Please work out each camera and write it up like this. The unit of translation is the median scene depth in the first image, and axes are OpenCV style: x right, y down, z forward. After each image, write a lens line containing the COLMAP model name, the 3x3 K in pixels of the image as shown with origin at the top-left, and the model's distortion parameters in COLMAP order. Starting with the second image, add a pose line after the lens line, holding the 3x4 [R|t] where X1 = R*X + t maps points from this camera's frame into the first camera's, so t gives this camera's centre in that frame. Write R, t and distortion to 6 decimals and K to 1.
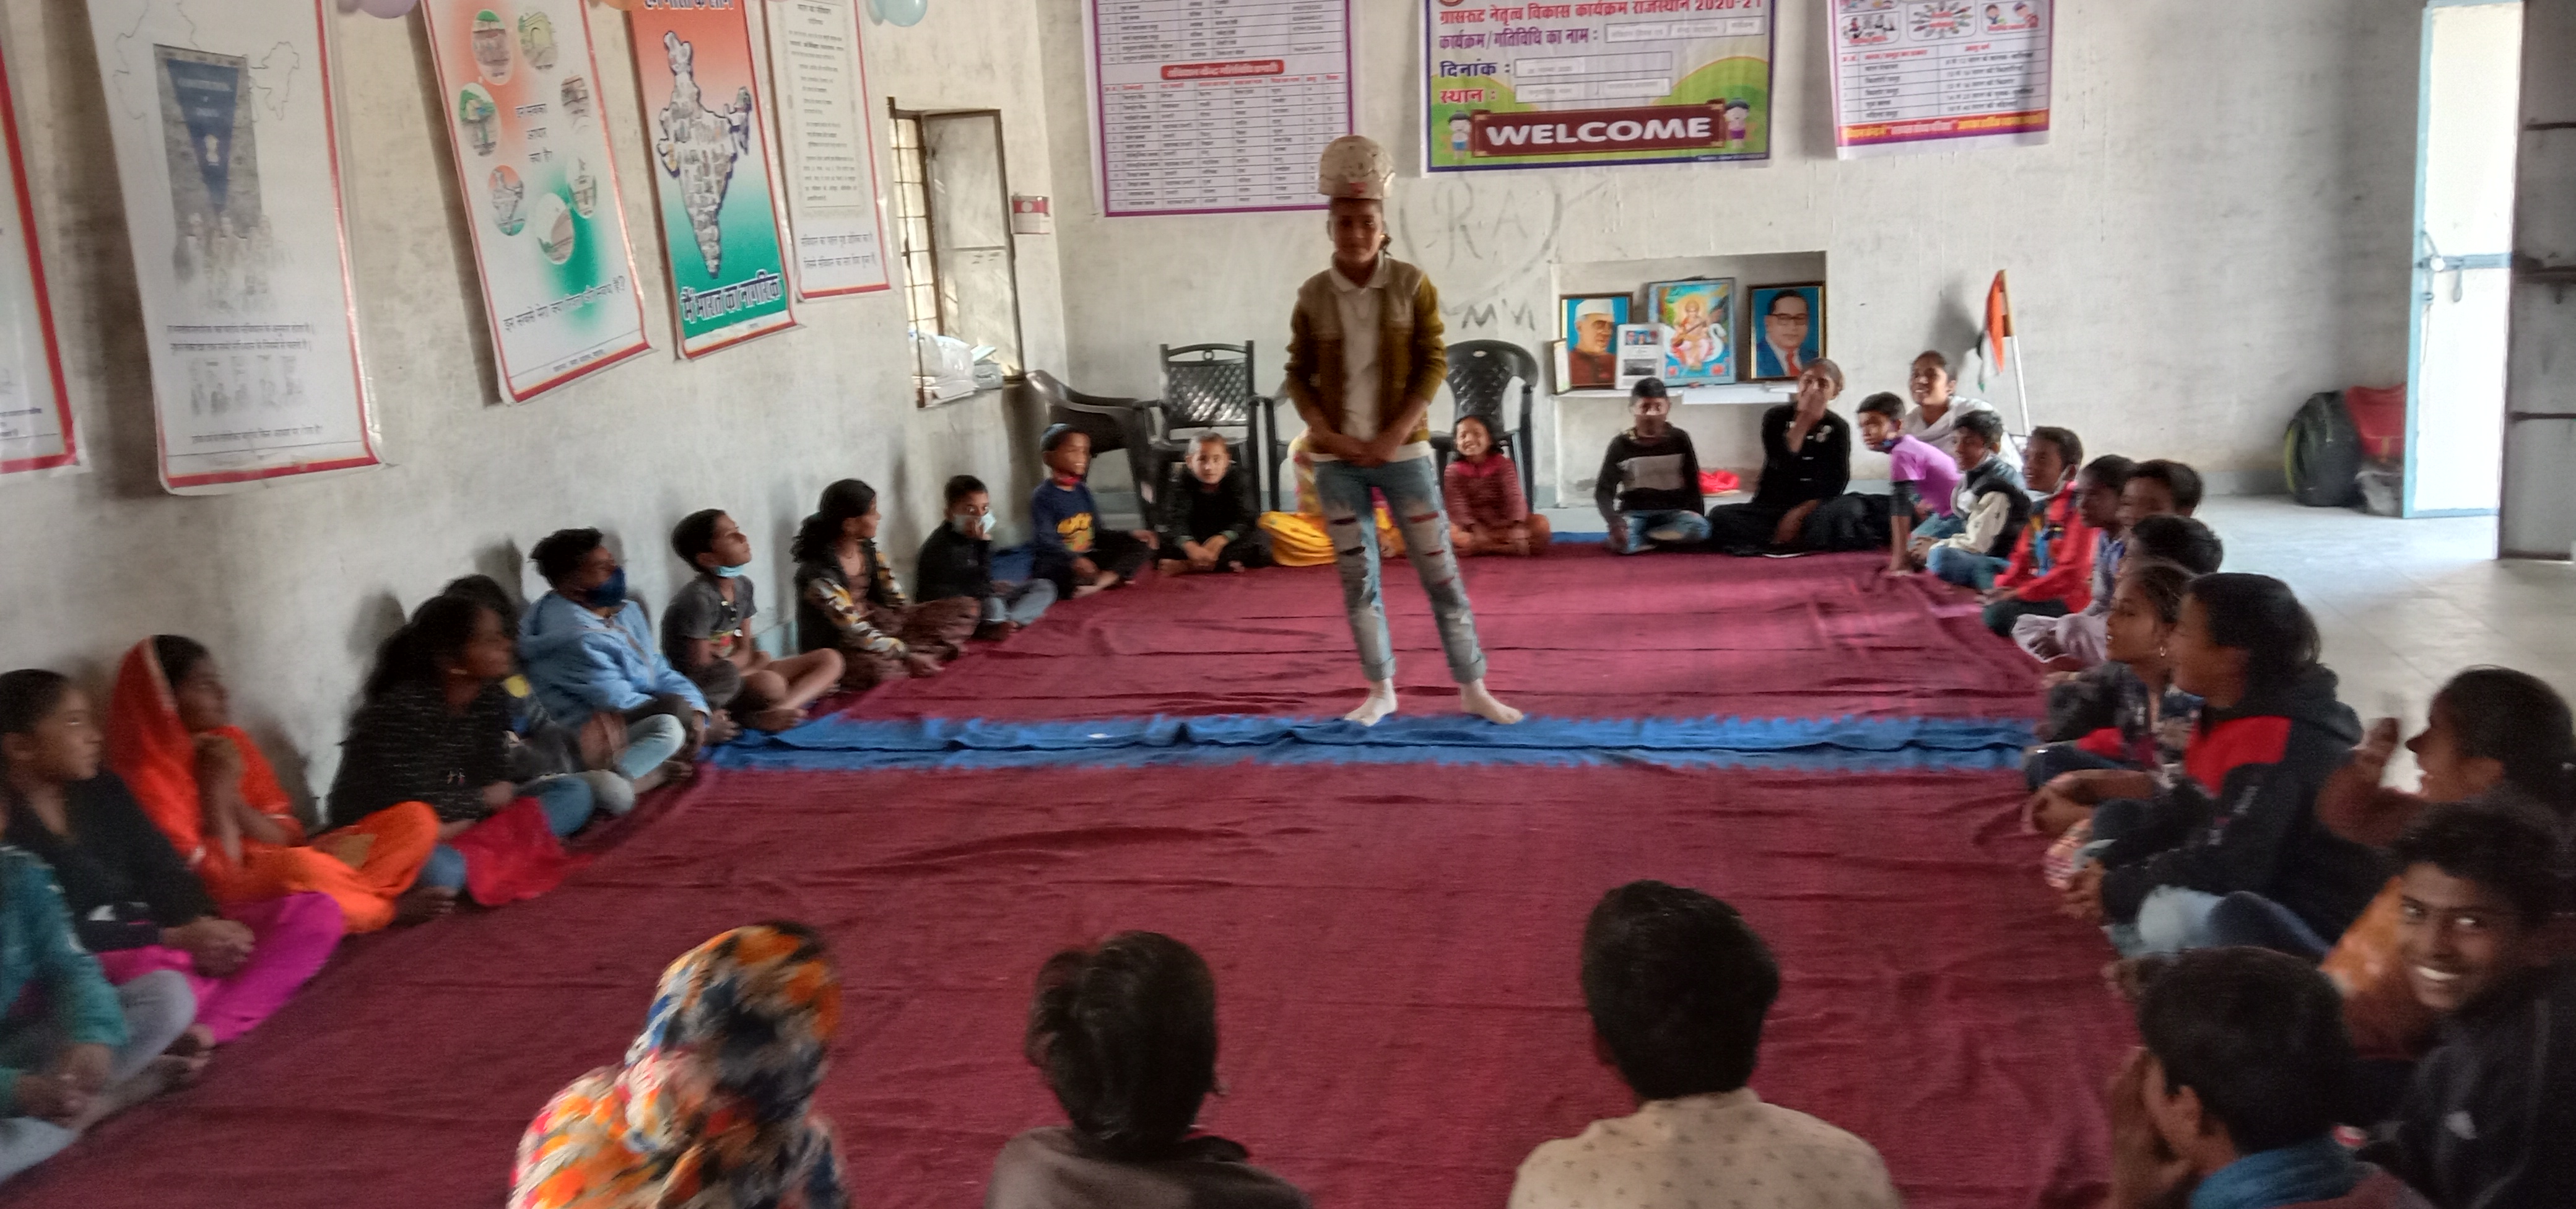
lens RADIAL K [[1964.9, 0, 1280.5], [0, 1964.9, 607.9], [0, 0, 1]] dist [0.017944, -0.034887]
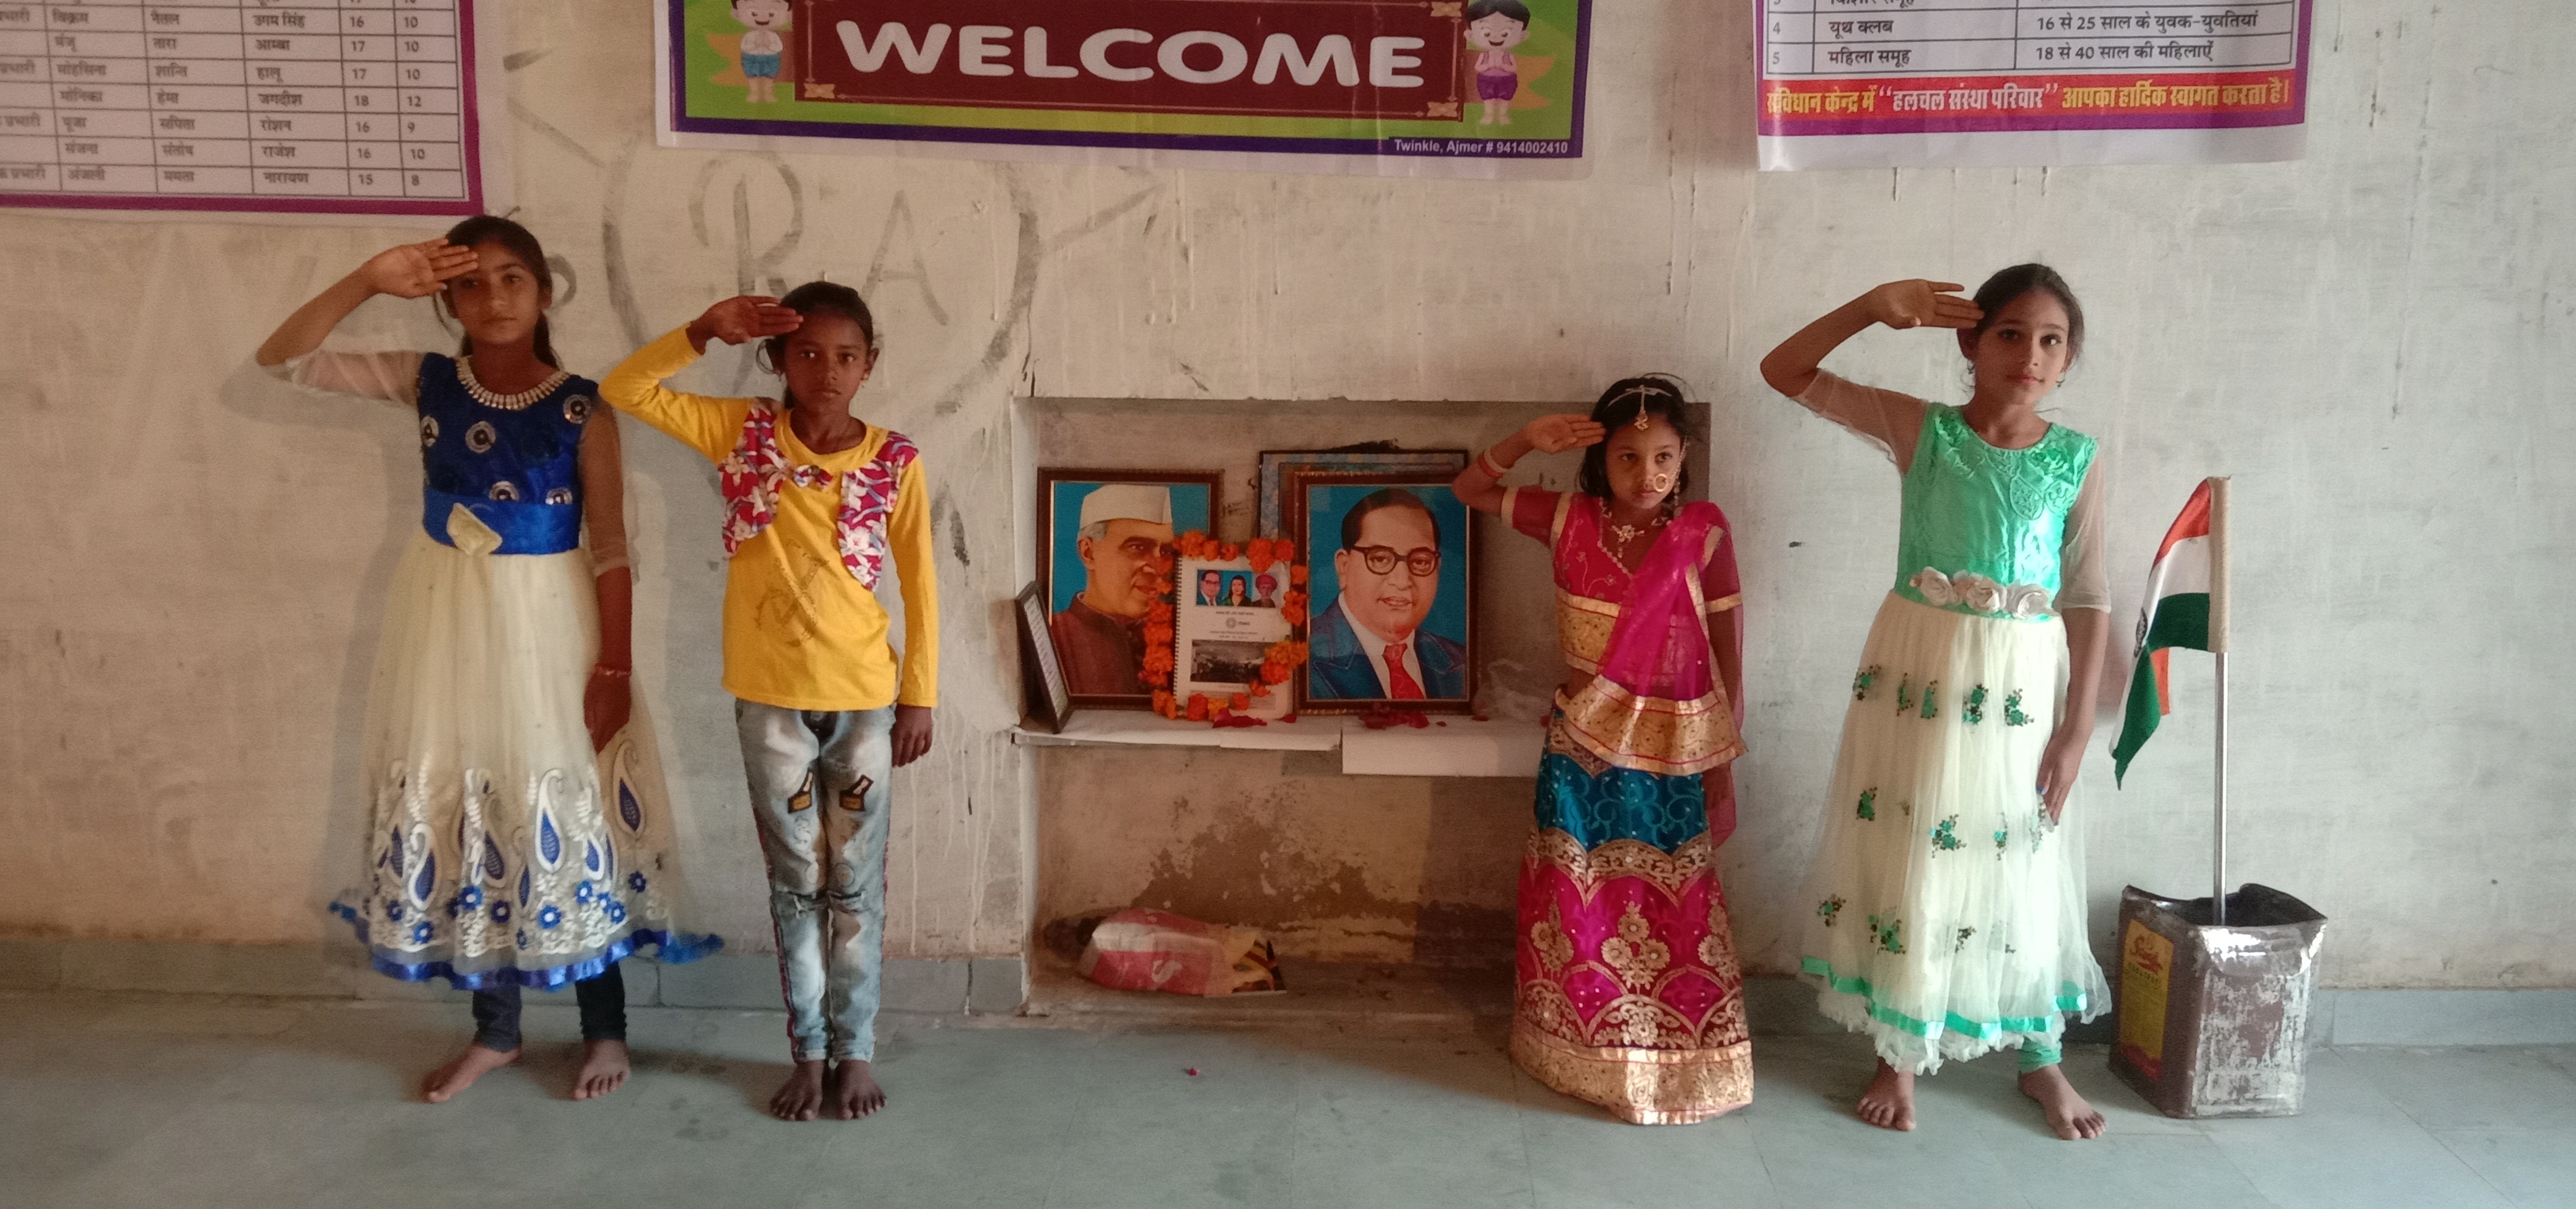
lens RADIAL K [[1964.9, 0, 1292.7], [0, 1964.9, 610.5], [0, 0, 1]] dist [0.017944, -0.034887]
pose [[0.977374, 0.017796, 0.210767, 0.114182], [-0.016151, 0.999824, -0.009526, -0.133300], [-0.210900, 0.005907, 0.977490, 0.629514]]
